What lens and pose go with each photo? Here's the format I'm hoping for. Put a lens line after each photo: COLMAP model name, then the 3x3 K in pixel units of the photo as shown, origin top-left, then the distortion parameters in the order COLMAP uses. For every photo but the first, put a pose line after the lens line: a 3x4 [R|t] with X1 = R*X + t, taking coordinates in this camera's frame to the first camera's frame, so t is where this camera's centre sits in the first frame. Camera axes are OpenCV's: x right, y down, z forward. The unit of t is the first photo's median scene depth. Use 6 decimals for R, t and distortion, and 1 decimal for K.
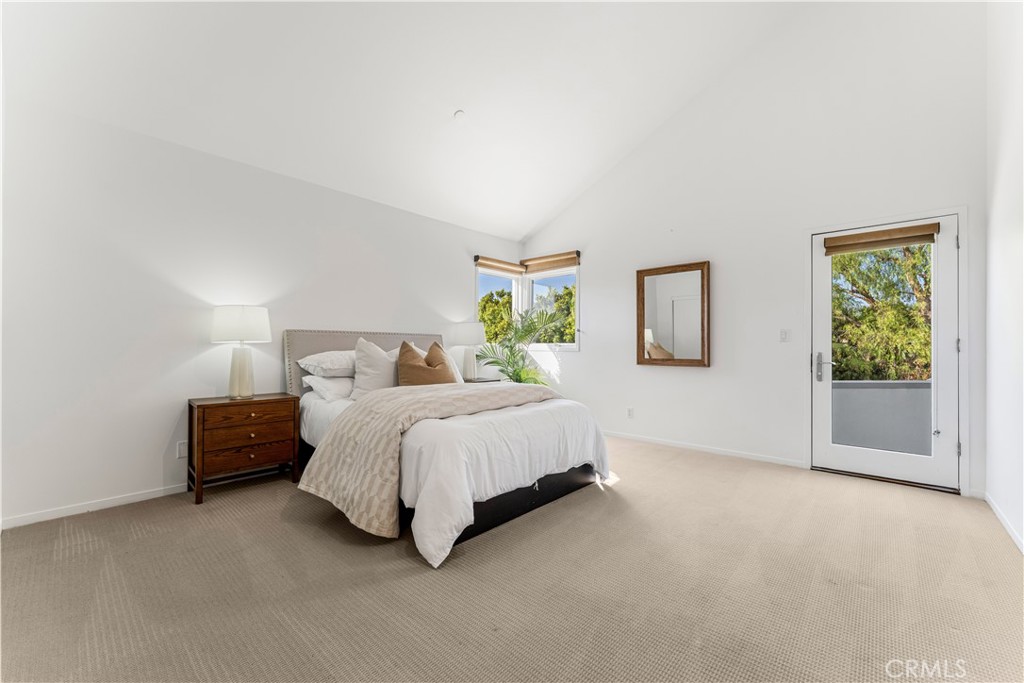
lens RADIAL K [[411.3, 0, 512.0], [0, 411.3, 344.2], [0, 0, 1]] dist [-0.001579, 0.000068]
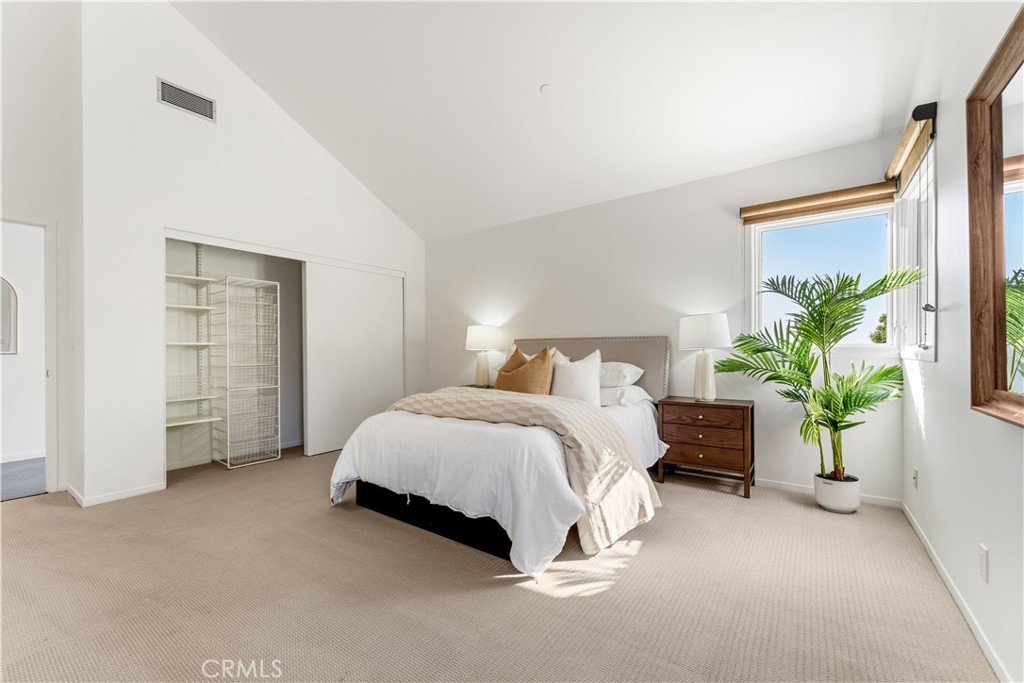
lens RADIAL K [[411.3, 0, 508.5], [0, 411.3, 355.3], [0, 0, 1]] dist [-0.001579, 0.000068]
pose [[0.092526, 0.002325, -0.995708, 0.818154], [0.010382, 0.999941, 0.003299, 0.010530], [0.995656, -0.010642, 0.092496, 0.921288]]
